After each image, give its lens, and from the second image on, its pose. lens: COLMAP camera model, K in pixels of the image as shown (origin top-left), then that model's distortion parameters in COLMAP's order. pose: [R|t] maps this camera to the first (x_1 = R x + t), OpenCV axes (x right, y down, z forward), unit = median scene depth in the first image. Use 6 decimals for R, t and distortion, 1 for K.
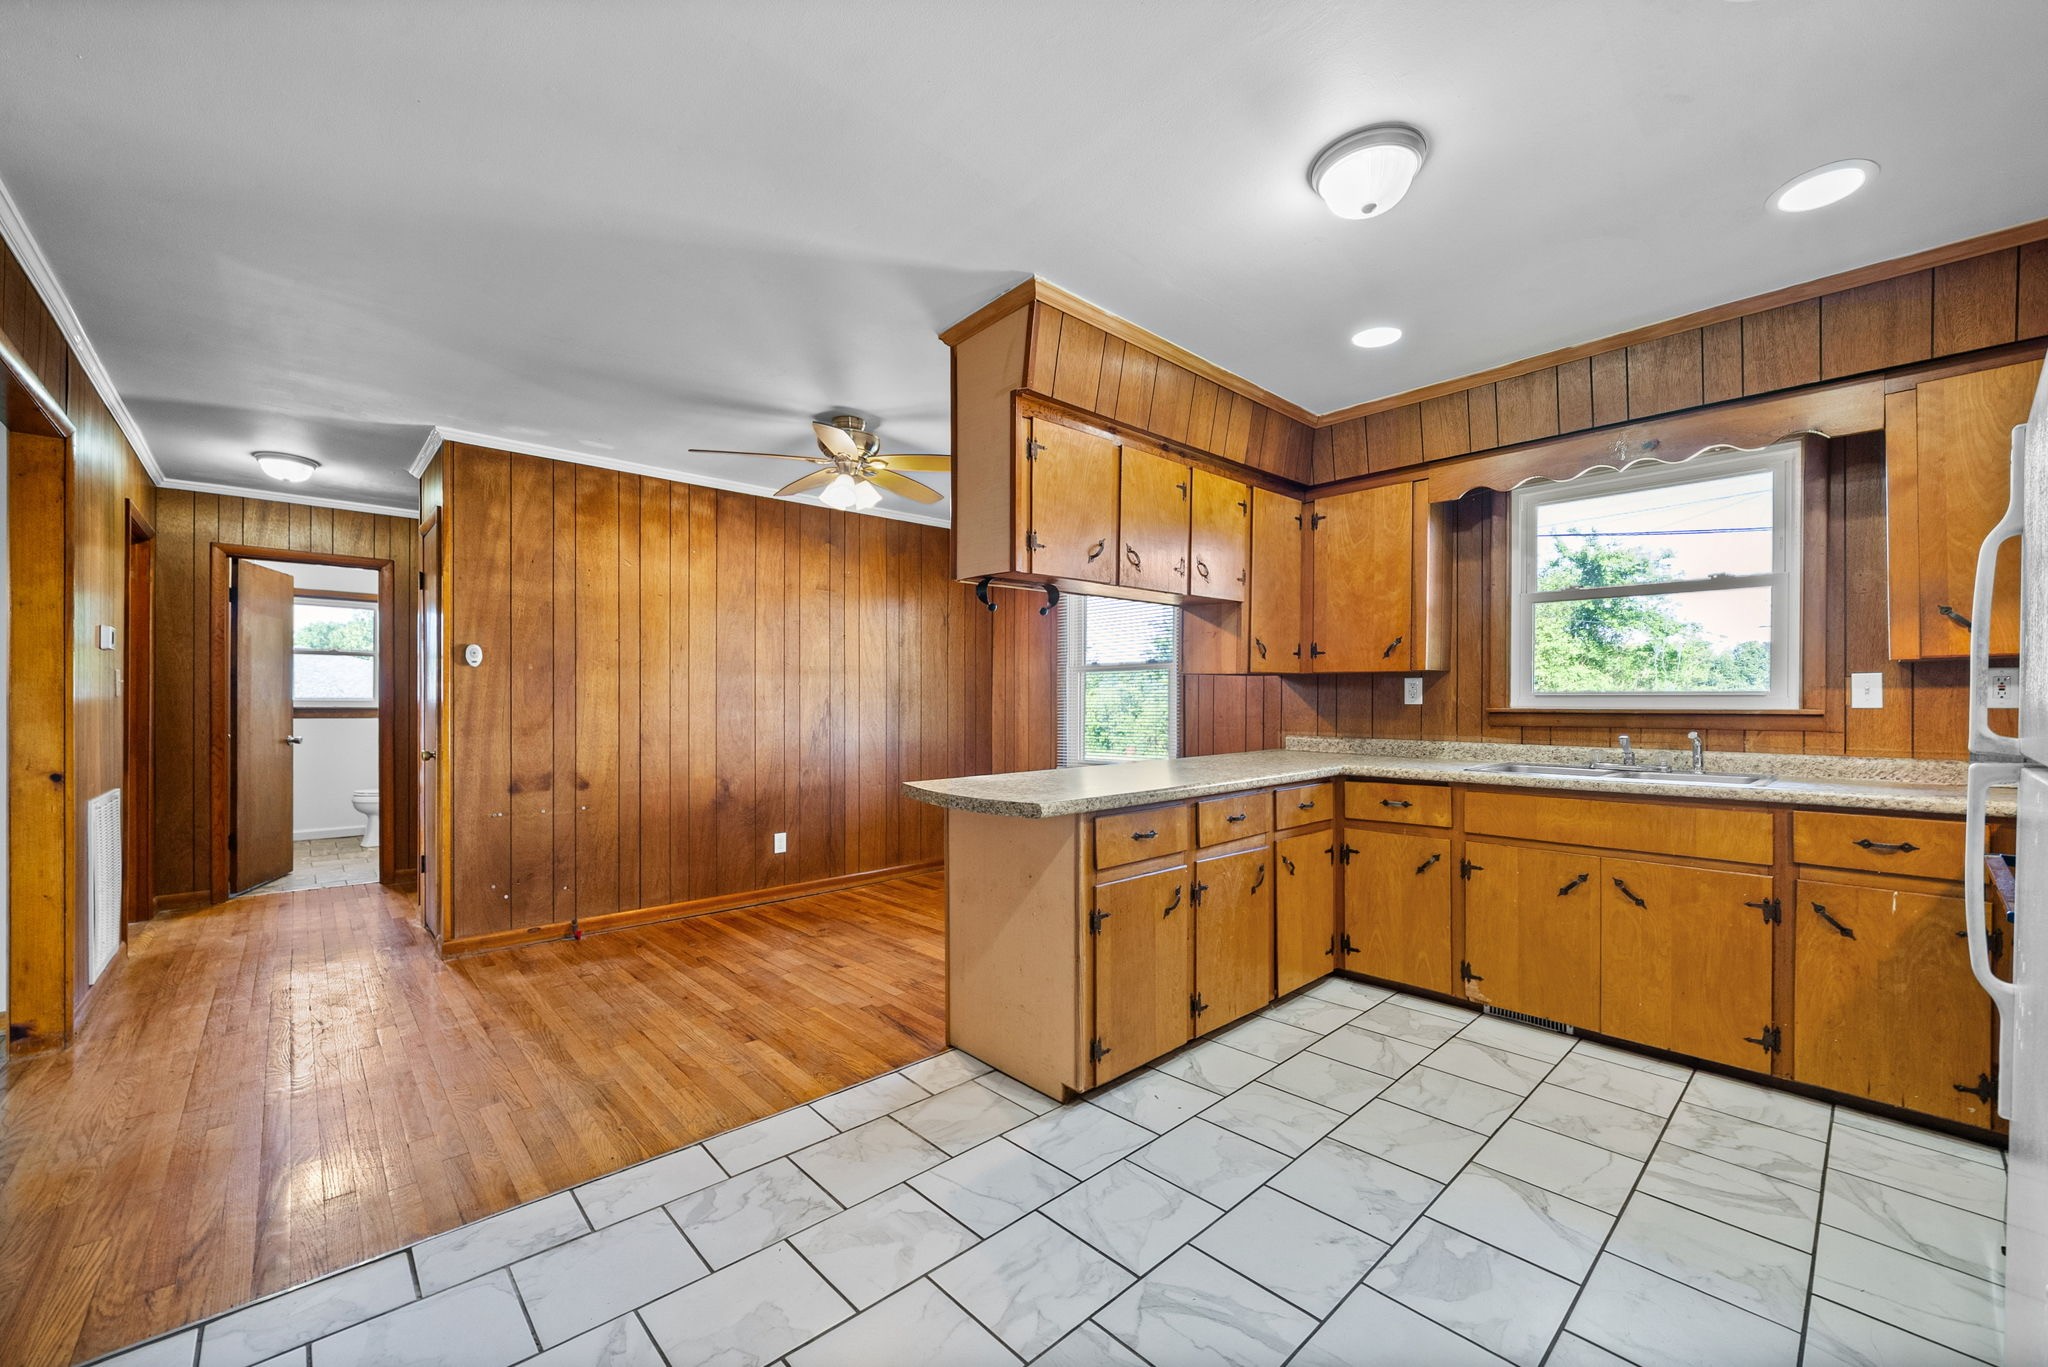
lens RADIAL K [[809.5, 0, 1022.2], [0, 809.5, 703.4], [0, 0, 1]] dist [-0.001520, -0.000363]
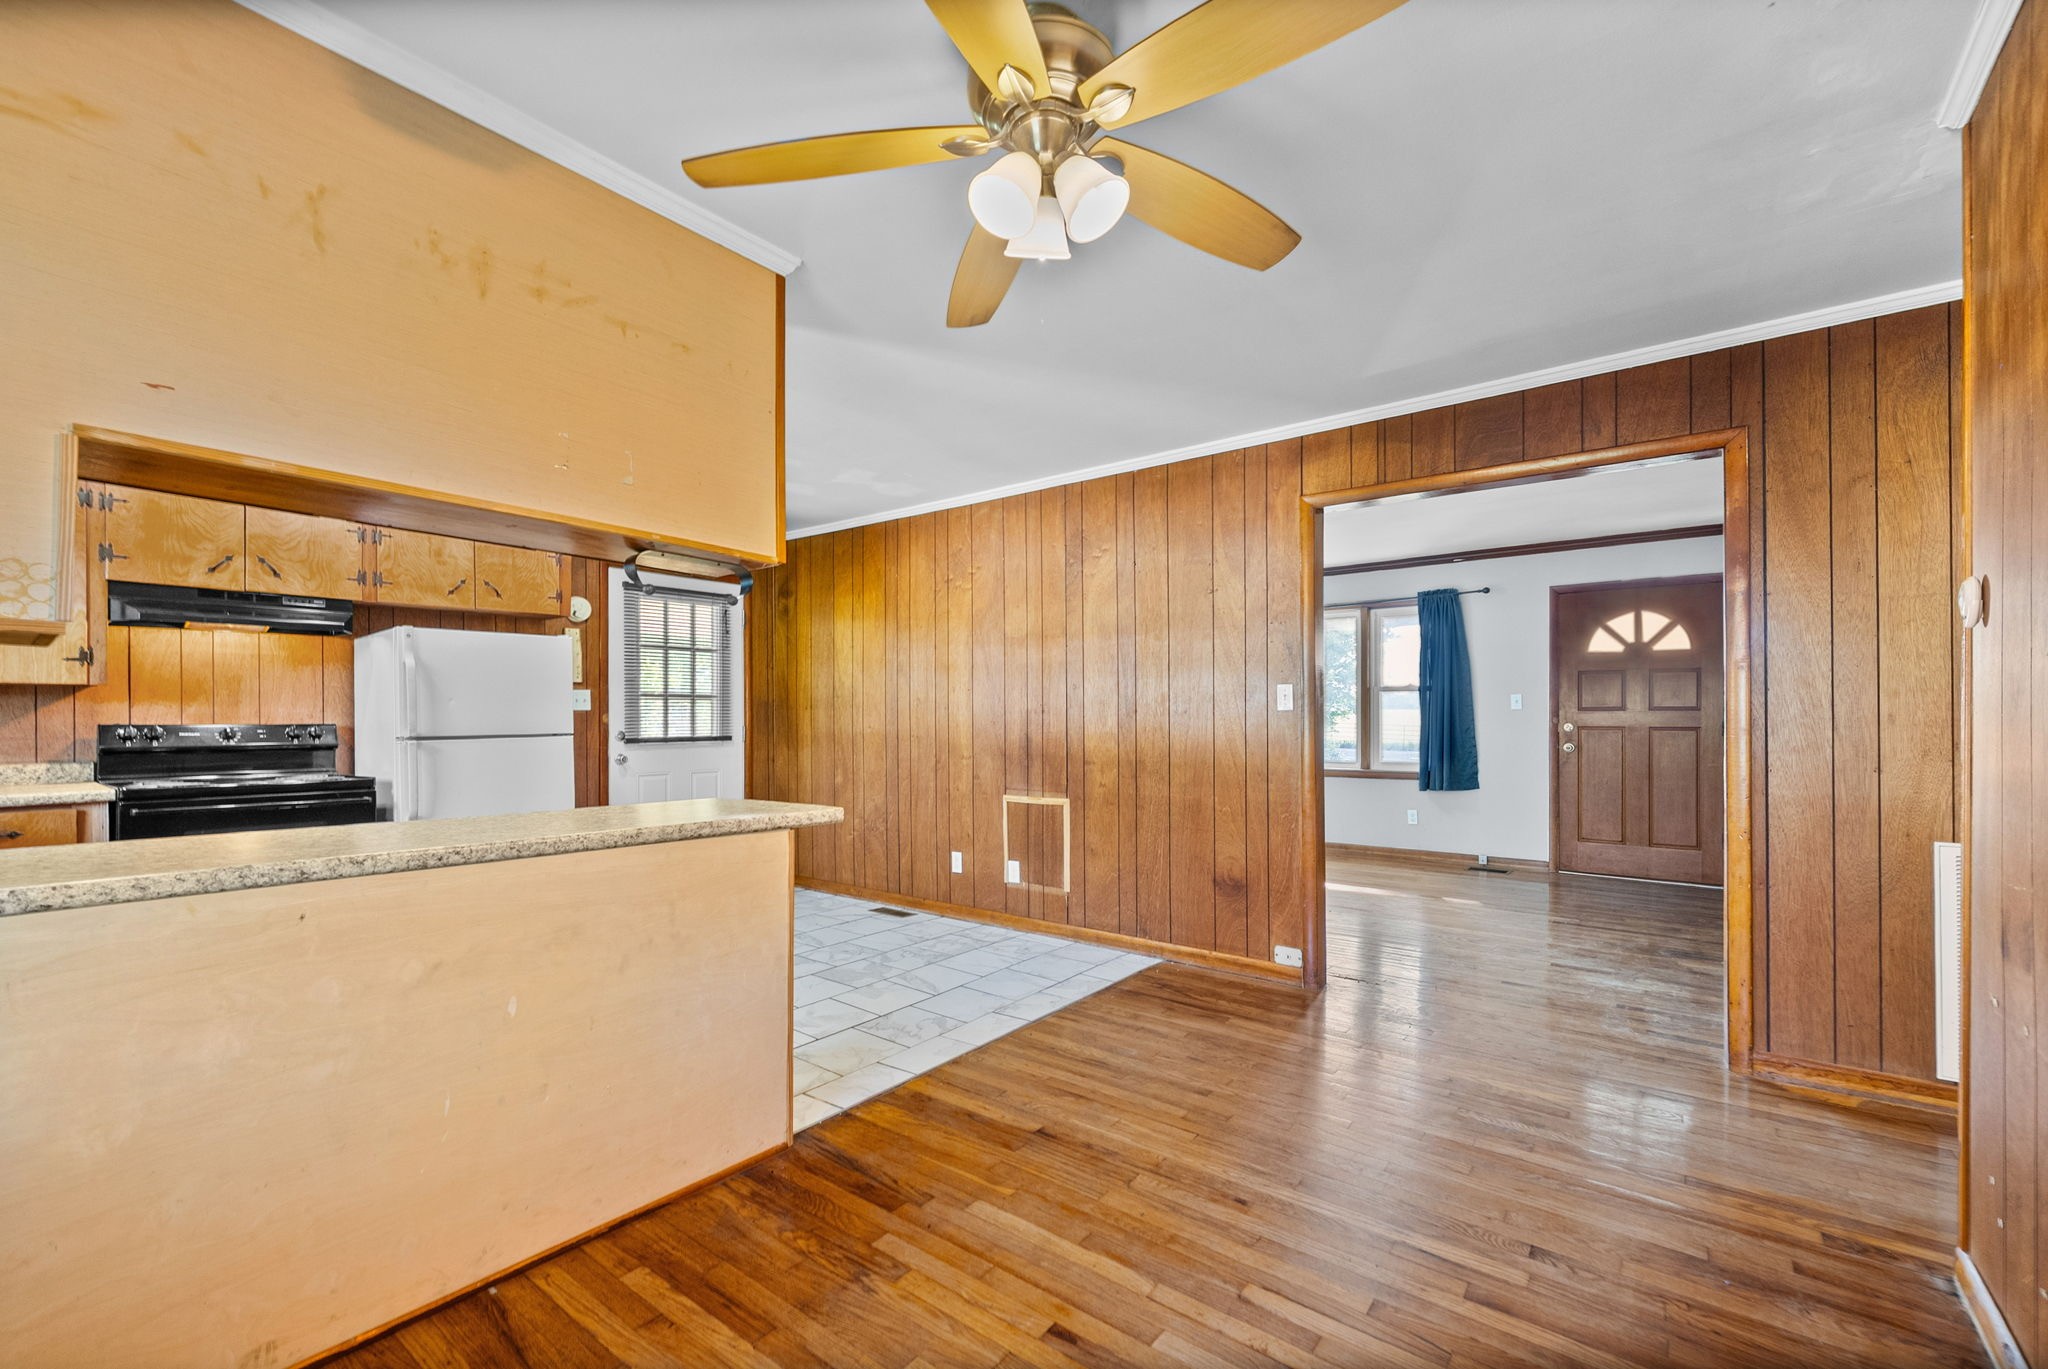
lens RADIAL K [[842.7, 0, 1015.8], [0, 842.7, 717.5], [0, 0, 1]] dist [0.014548, 0.000039]
pose [[-0.984684, 0.003354, -0.174318, -0.147863], [0.003074, 0.999994, 0.001874, -0.004188], [0.174324, 0.001310, -0.984688, 1.673846]]
